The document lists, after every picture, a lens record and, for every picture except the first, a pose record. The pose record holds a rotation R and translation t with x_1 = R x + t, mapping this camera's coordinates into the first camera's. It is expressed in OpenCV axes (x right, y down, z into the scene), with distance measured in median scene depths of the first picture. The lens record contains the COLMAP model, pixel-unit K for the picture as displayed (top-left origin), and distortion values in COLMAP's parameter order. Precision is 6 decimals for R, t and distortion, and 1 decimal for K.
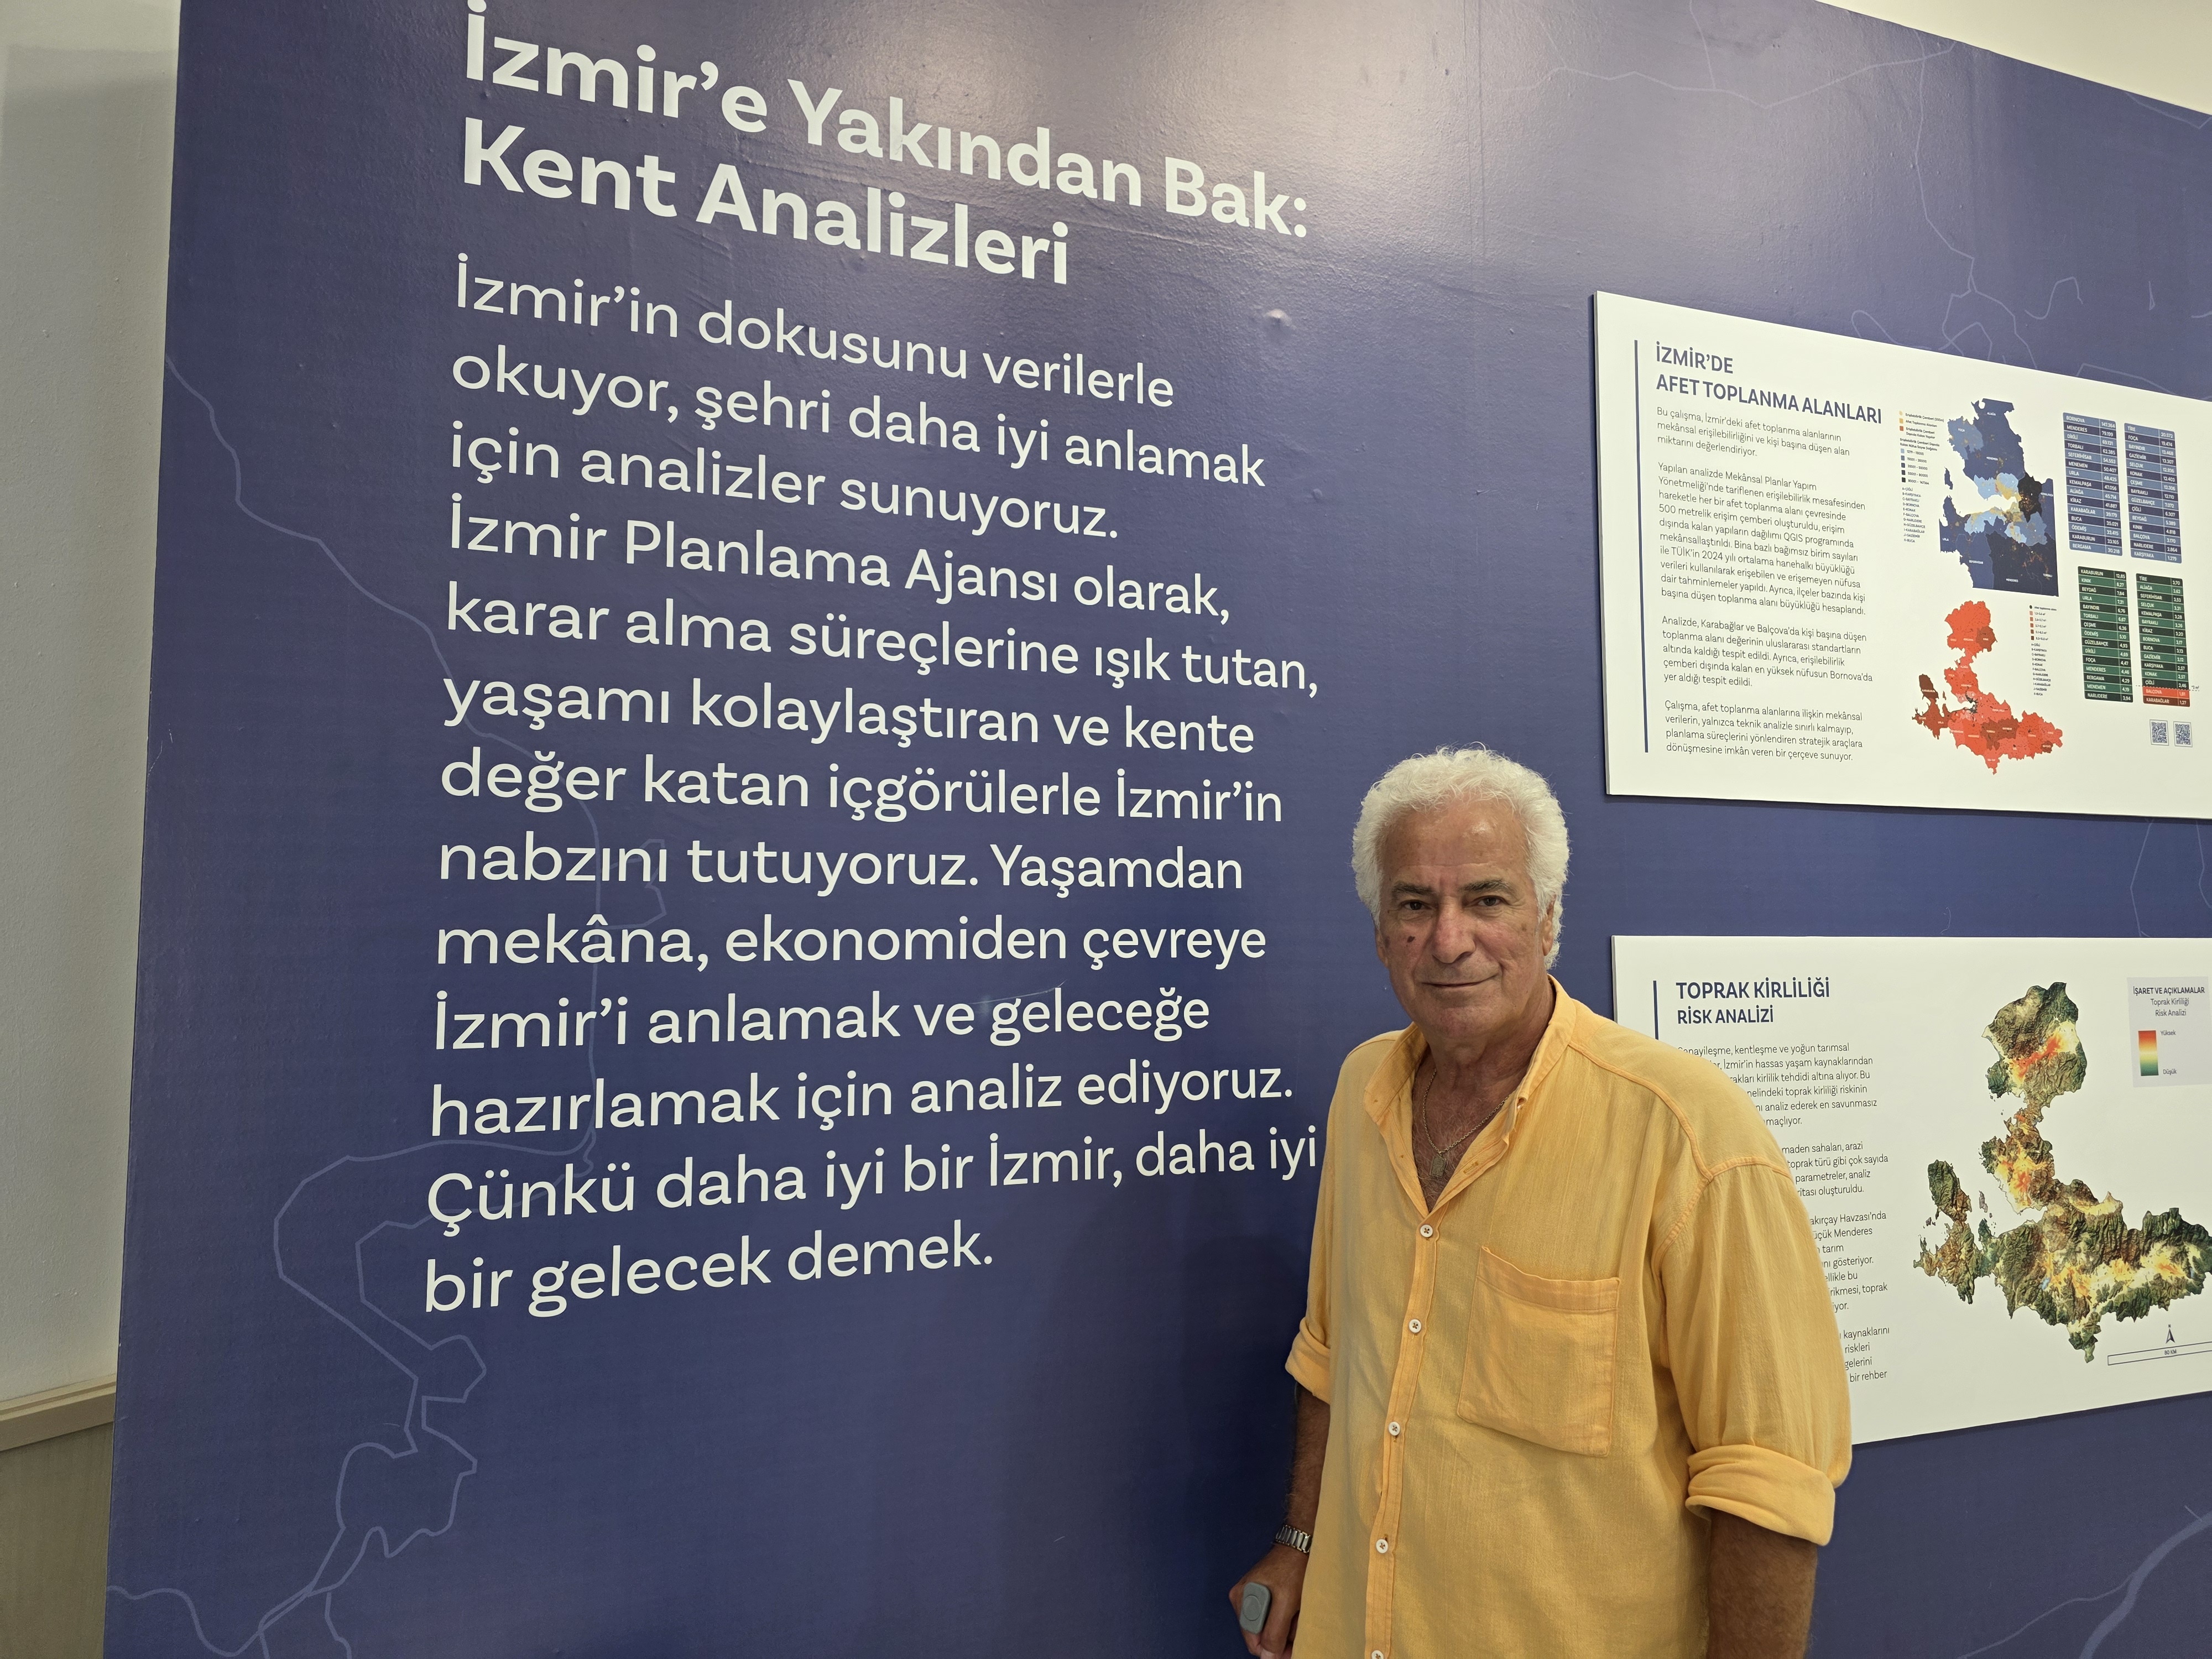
lens RADIAL K [[1435.6, 0, 1106.0], [0, 1435.6, 829.5], [0, 0, 1]] dist [0.059742, -0.047950]
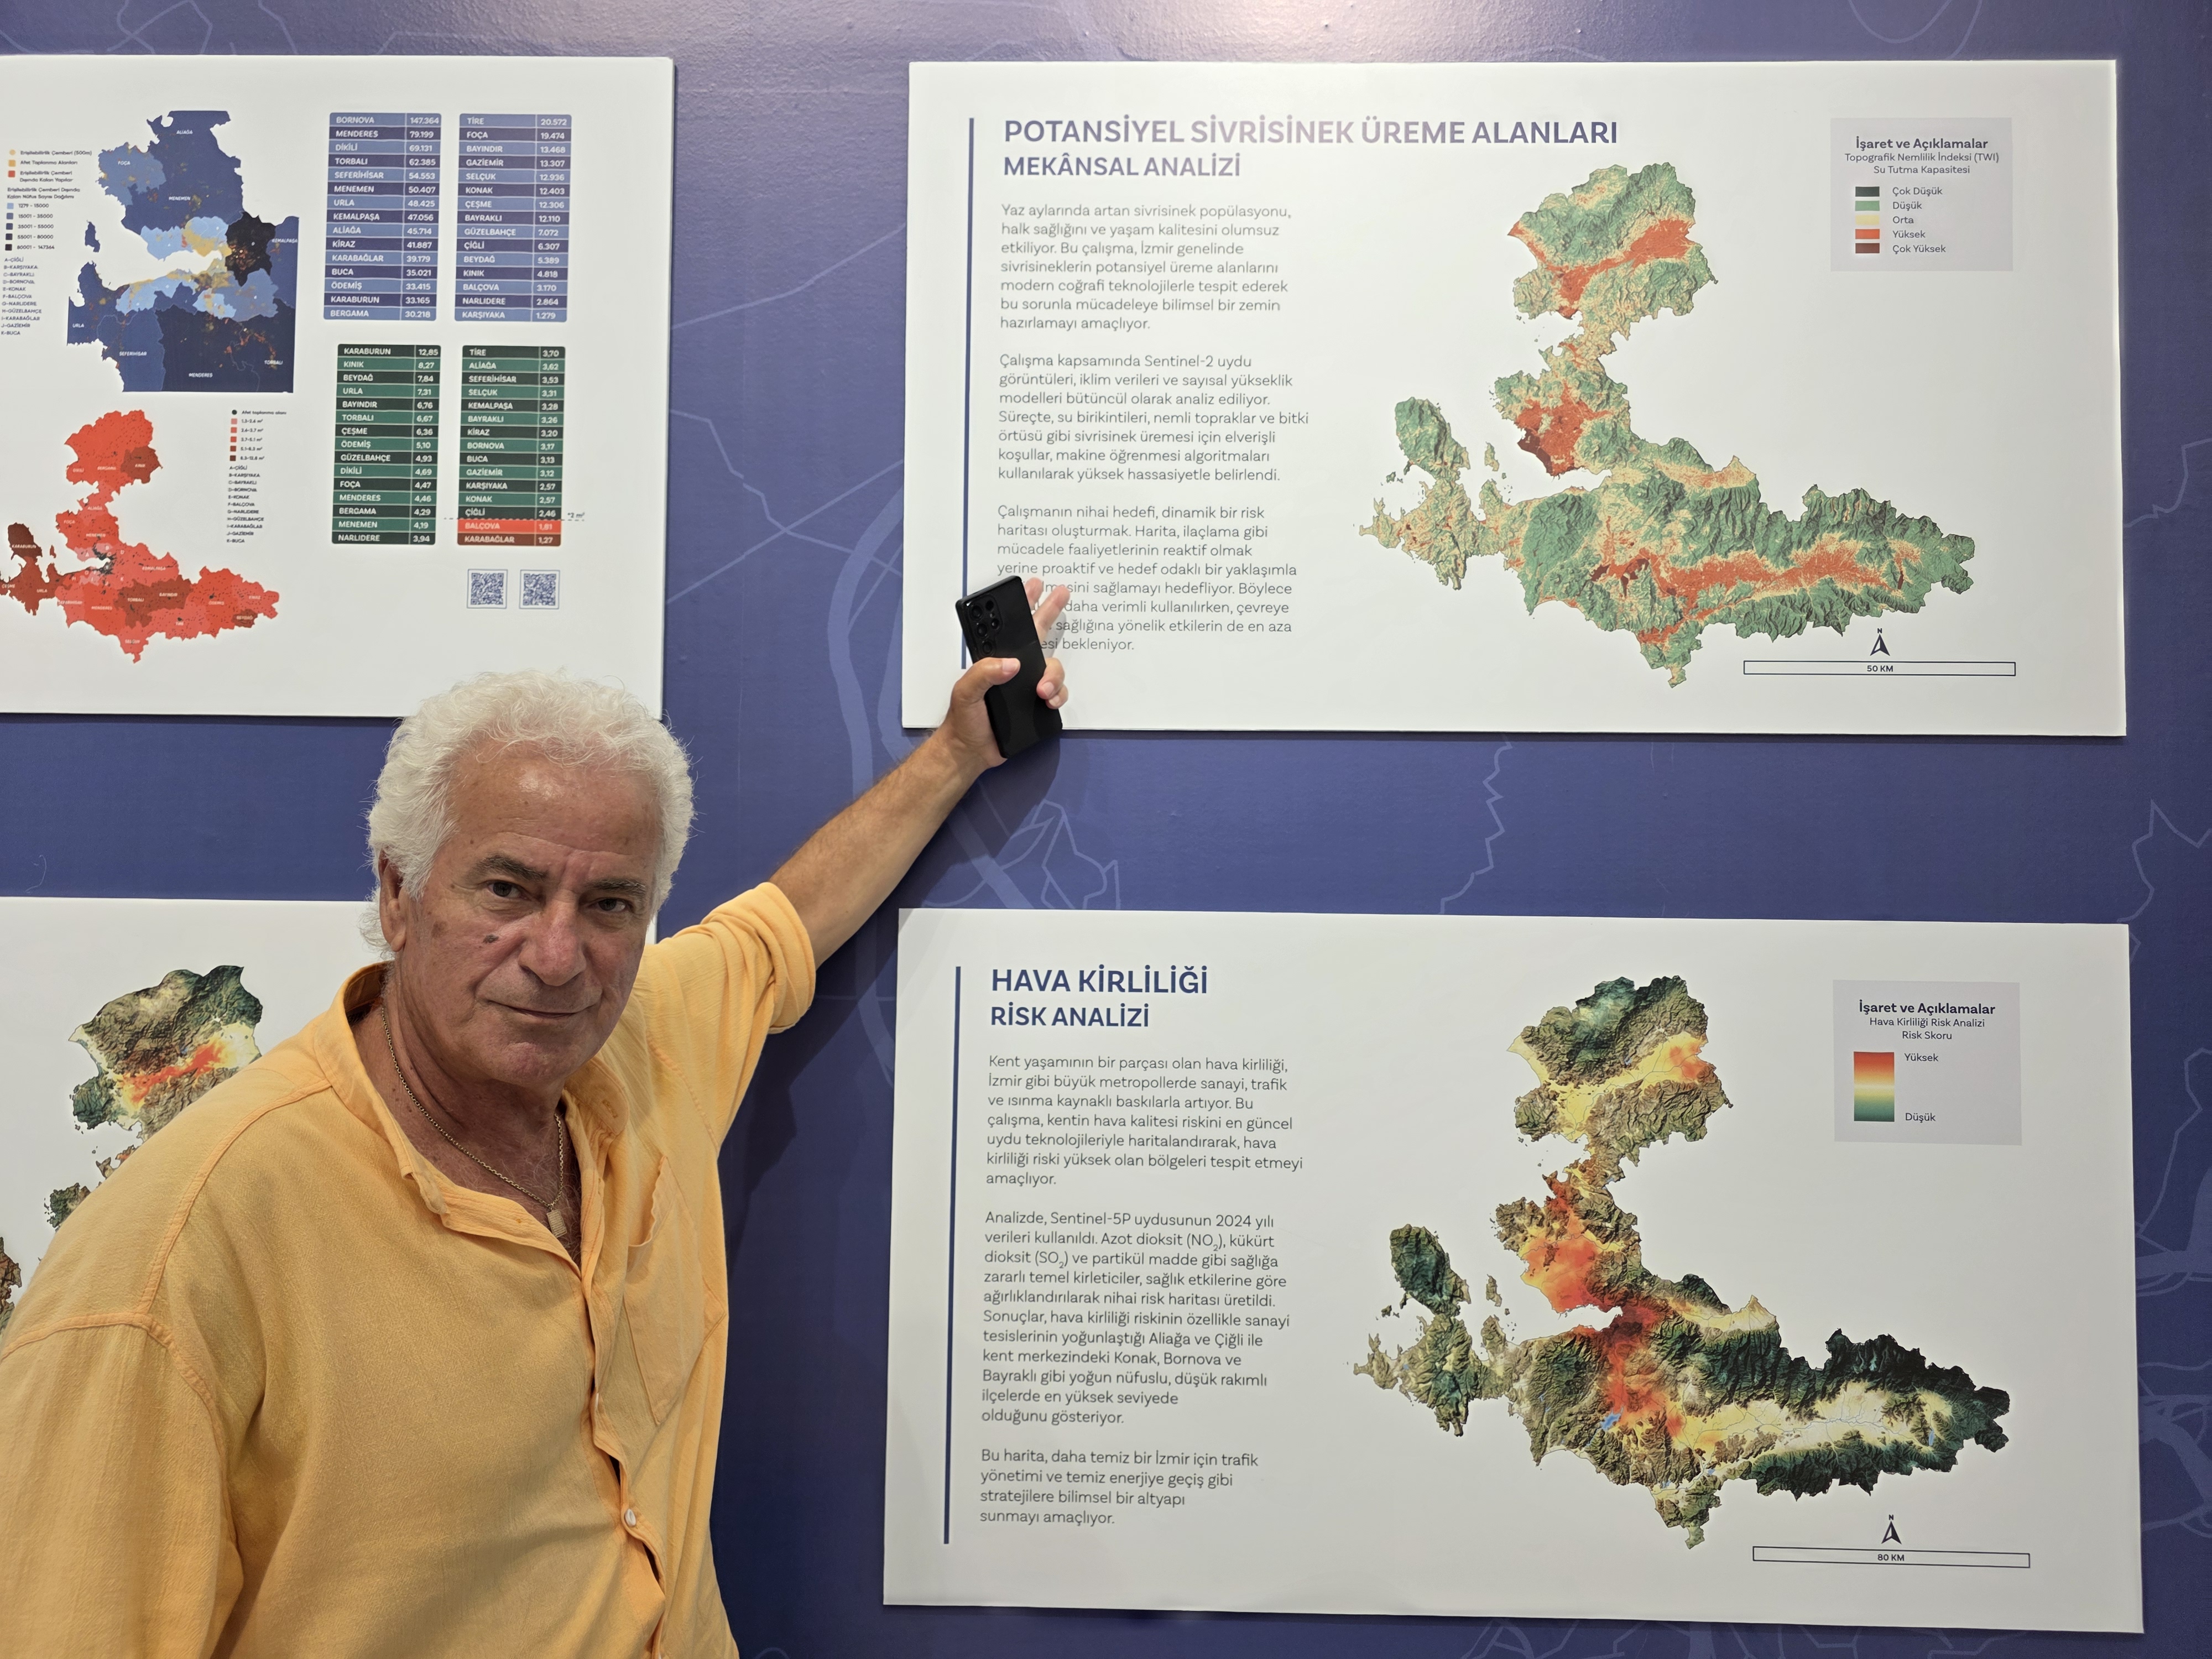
lens RADIAL K [[1598.6, 0, 1106.0], [0, 1598.6, 829.5], [0, 0, 1]] dist [0.031685, -0.036124]
pose [[0.932392, -0.000776, -0.361449, 1.241659], [0.013979, 0.999327, 0.033914, 0.020609], [0.361179, -0.036673, 0.931775, 0.430738]]
